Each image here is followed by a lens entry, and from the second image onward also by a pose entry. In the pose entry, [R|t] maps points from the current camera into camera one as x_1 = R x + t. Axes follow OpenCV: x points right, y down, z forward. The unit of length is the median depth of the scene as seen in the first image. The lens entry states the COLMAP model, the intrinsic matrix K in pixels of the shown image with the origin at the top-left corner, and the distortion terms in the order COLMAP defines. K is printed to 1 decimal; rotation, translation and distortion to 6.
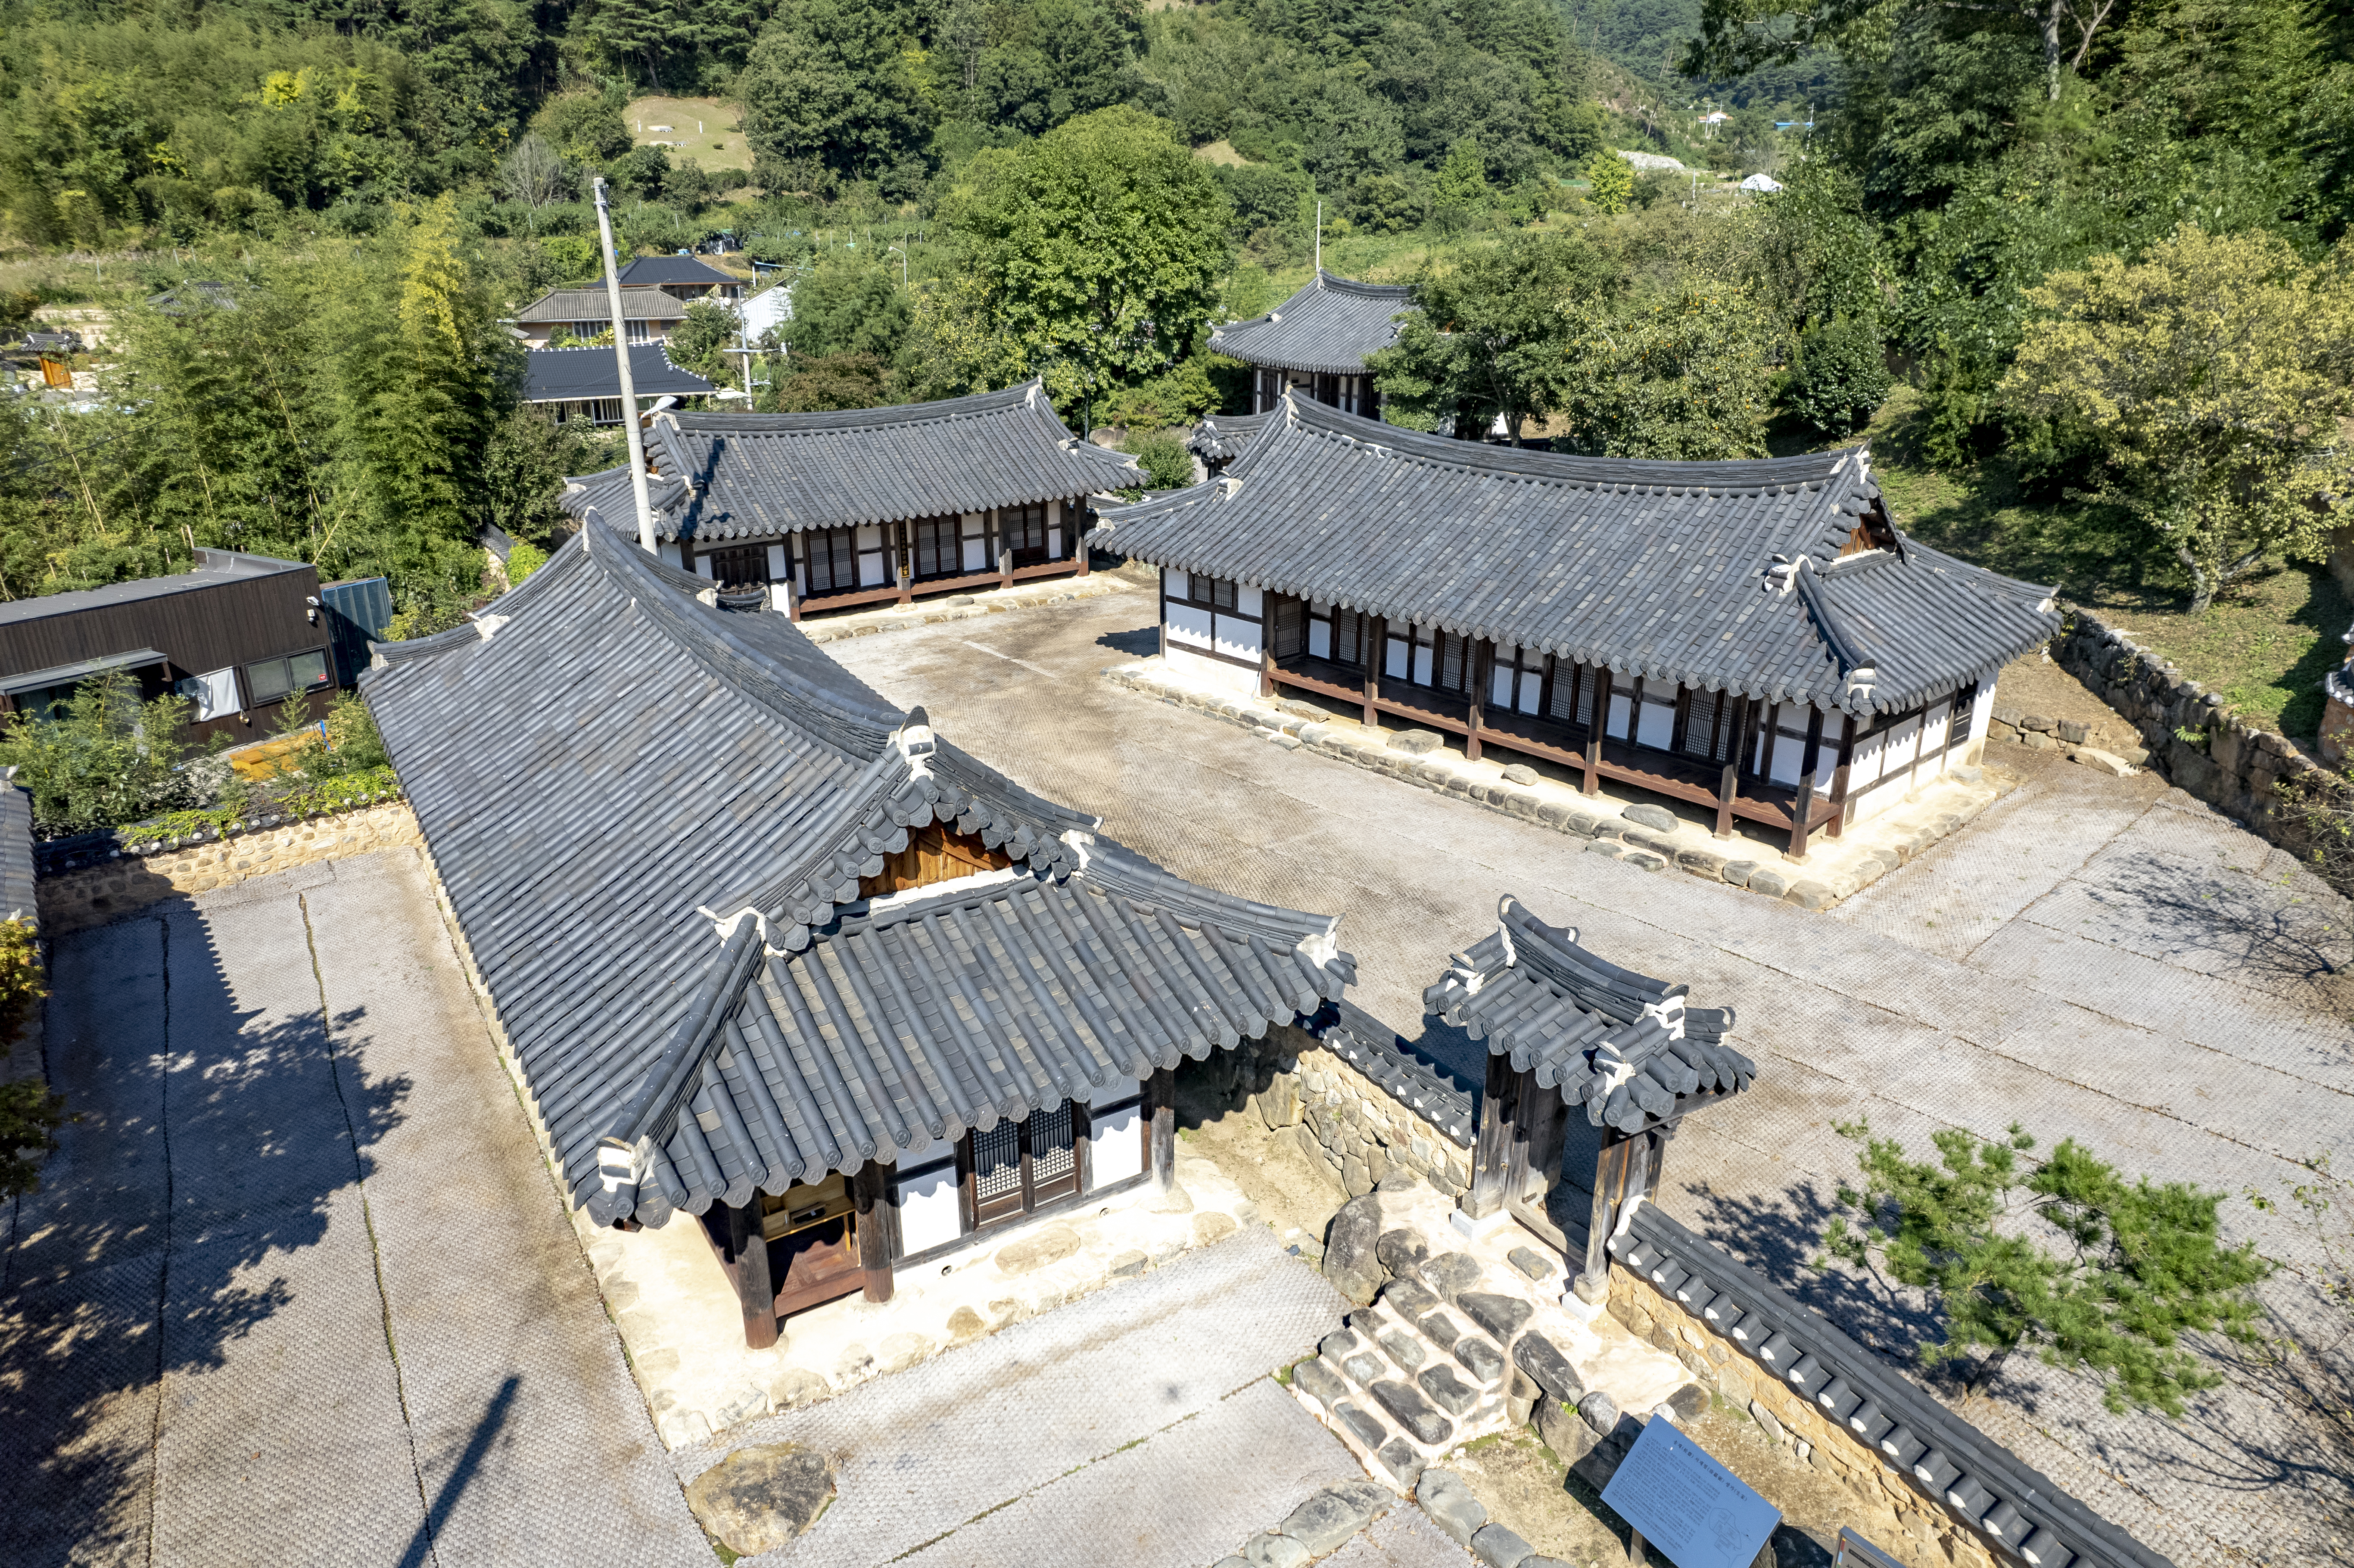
lens RADIAL K [[1498.1, 0, 1177.0], [0, 1498.1, 784.0], [0, 0, 1]] dist [-0.089965, 0.079880]
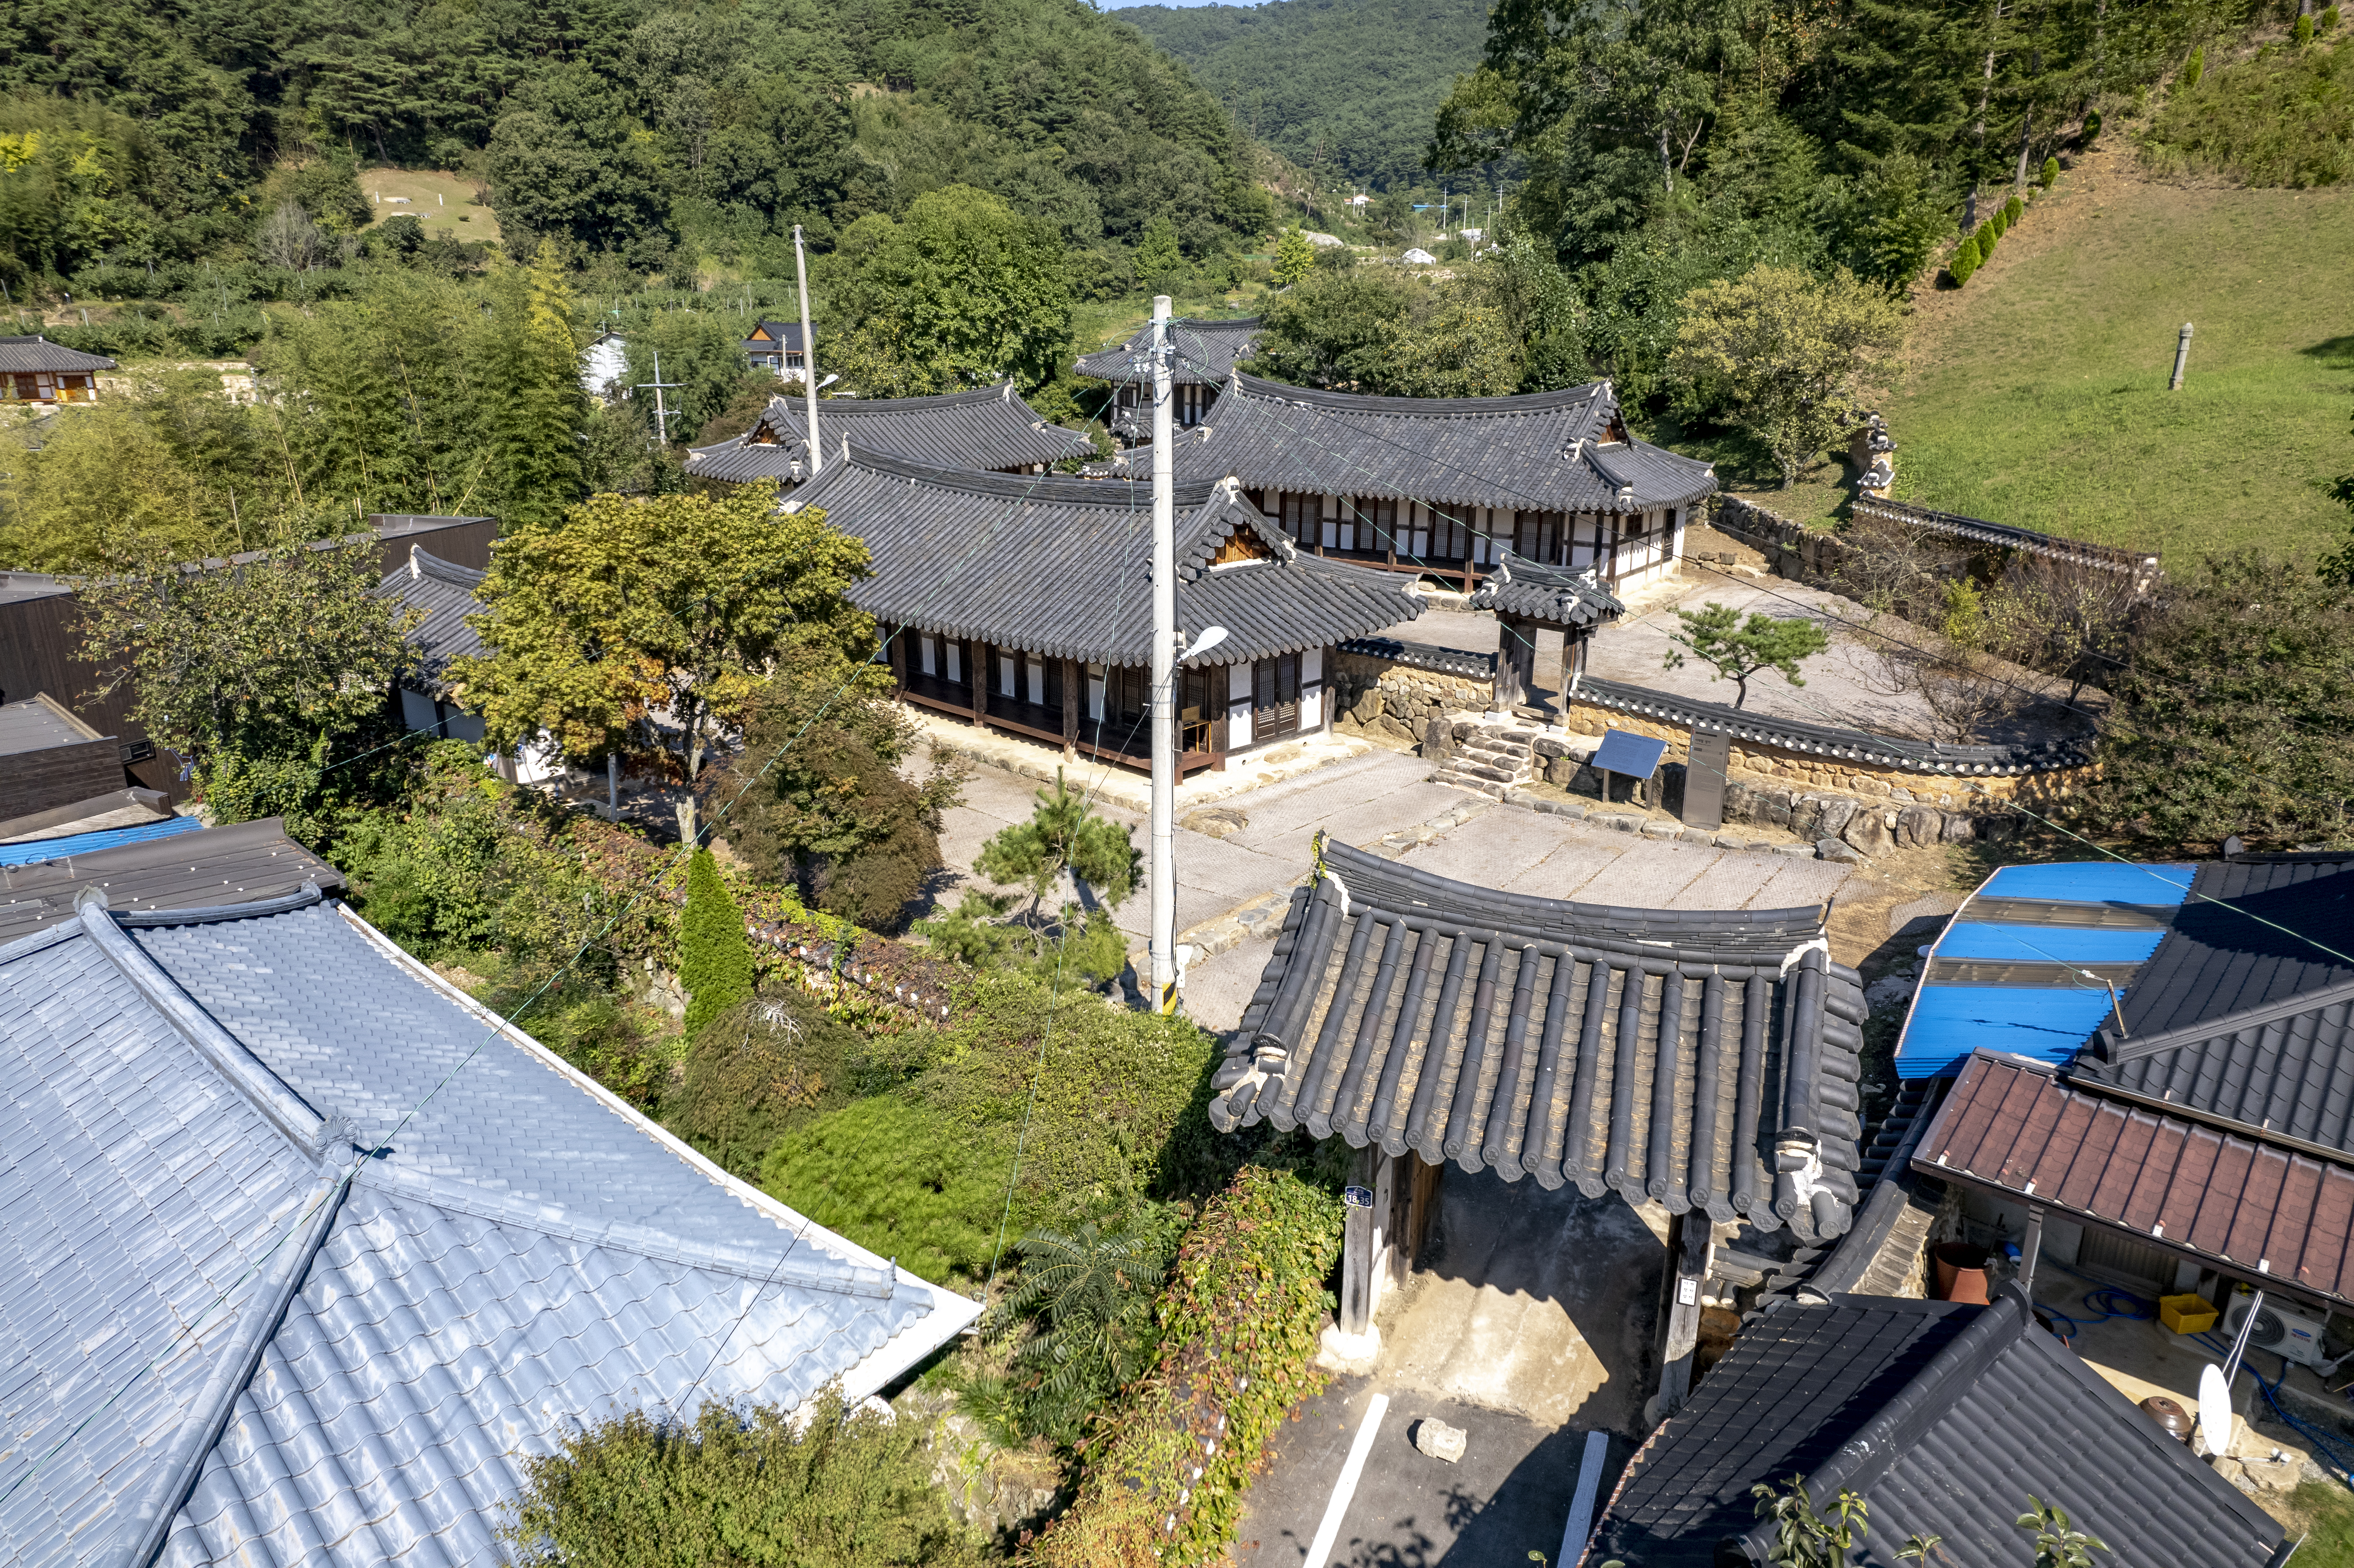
lens RADIAL K [[1498.1, 0, 1177.0], [0, 1498.1, 784.0], [0, 0, 1]] dist [-0.089965, 0.079880]
pose [[0.976969, -0.064317, 0.203458, -0.174871], [0.073886, 0.996473, -0.039783, 0.116164], [-0.200182, 0.053900, 0.978275, -0.247141]]
